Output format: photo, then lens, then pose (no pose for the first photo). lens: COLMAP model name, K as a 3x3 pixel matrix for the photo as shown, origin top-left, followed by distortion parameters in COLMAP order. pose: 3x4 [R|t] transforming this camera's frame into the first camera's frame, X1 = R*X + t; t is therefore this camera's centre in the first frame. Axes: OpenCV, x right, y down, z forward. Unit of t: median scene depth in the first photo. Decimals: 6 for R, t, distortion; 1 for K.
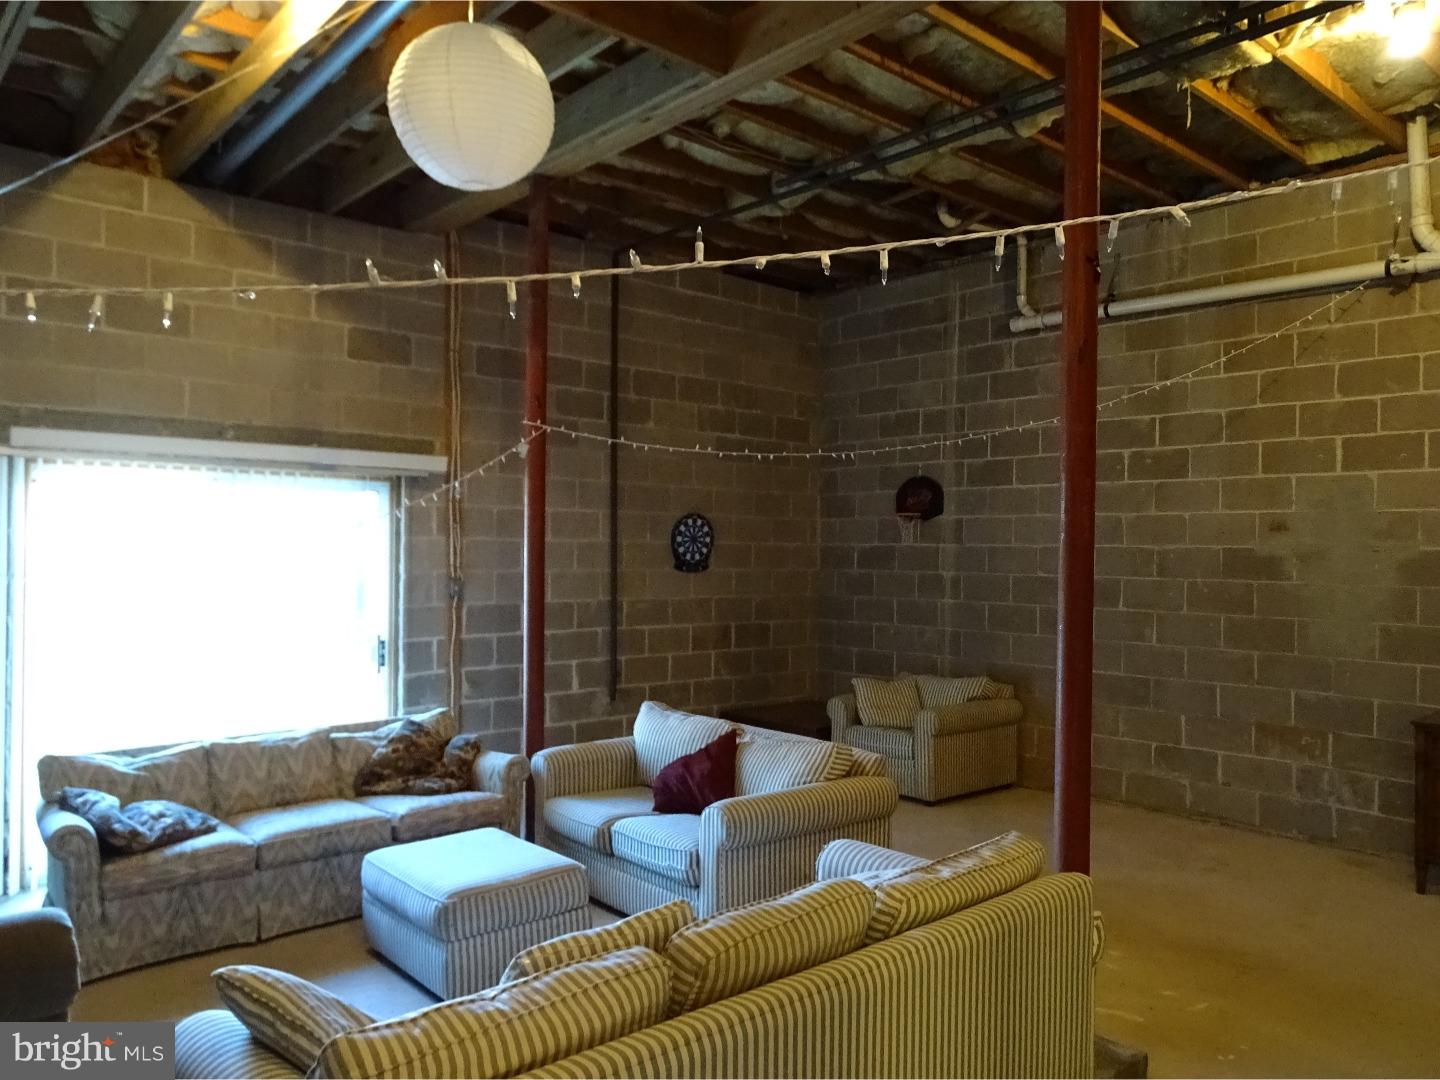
lens RADIAL K [[1061.9, 0, 721.9], [0, 1061.9, 541.8], [0, 0, 1]] dist [-0.002854, 0.002383]
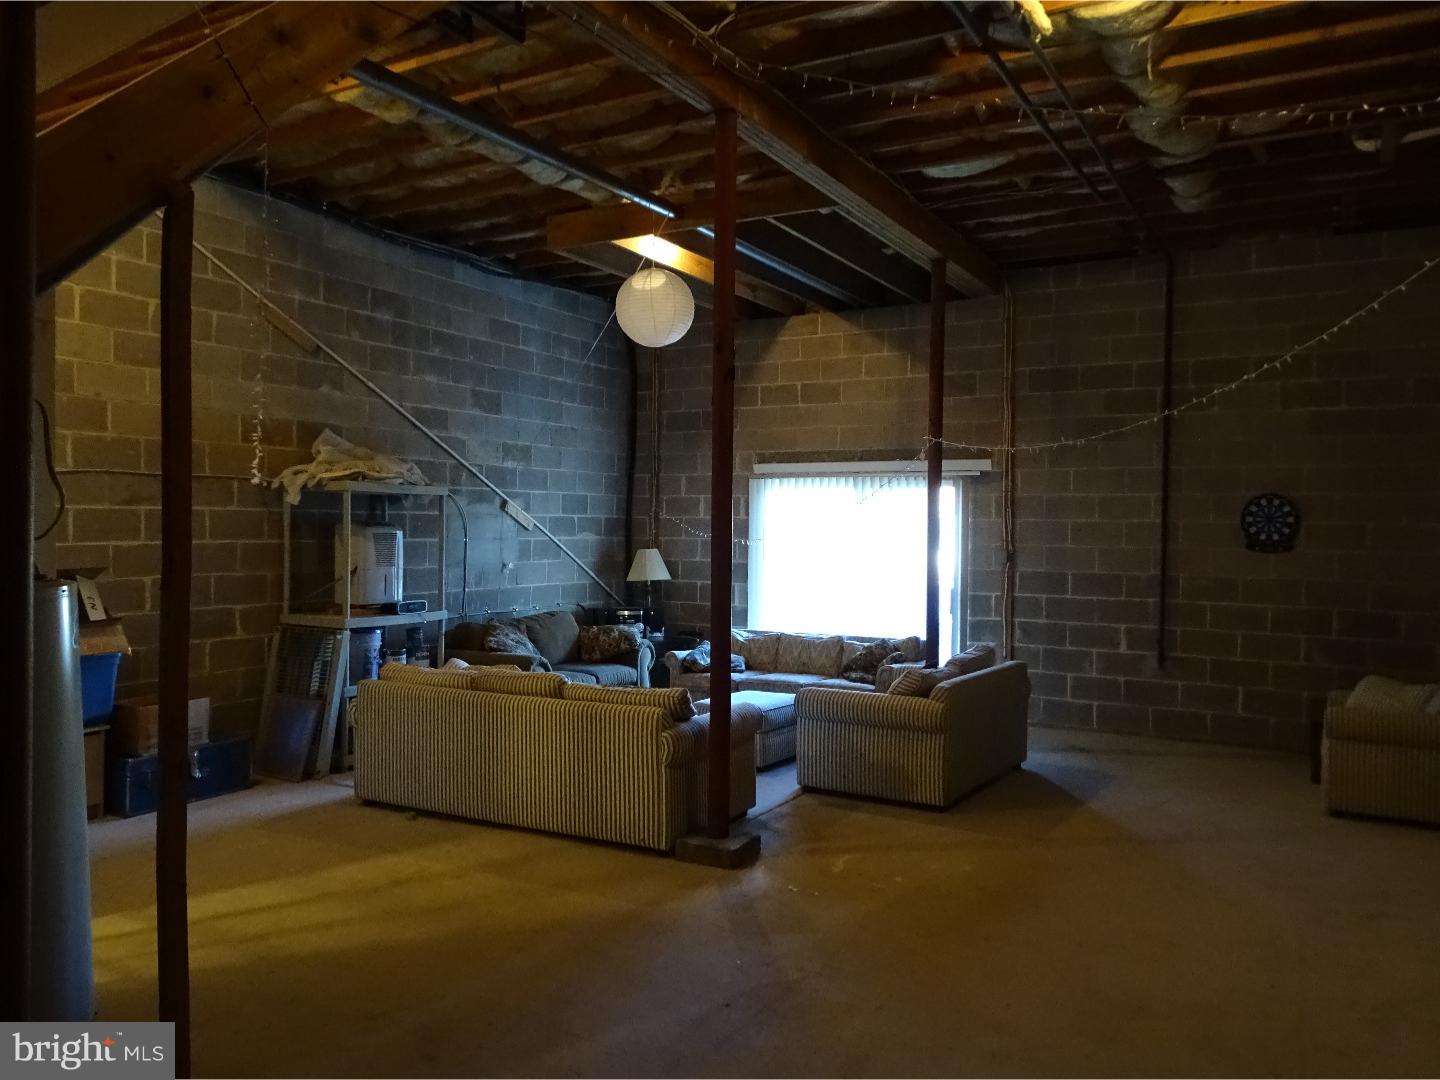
lens RADIAL K [[1061.9, 0, 723.2], [0, 1061.9, 538.2], [0, 0, 1]] dist [-0.002854, 0.002383]
pose [[0.325492, 0.002549, -0.945542, 0.790263], [-0.006847, 0.999976, 0.000338, 0.019585], [0.945520, 0.006364, 0.325501, 0.207559]]
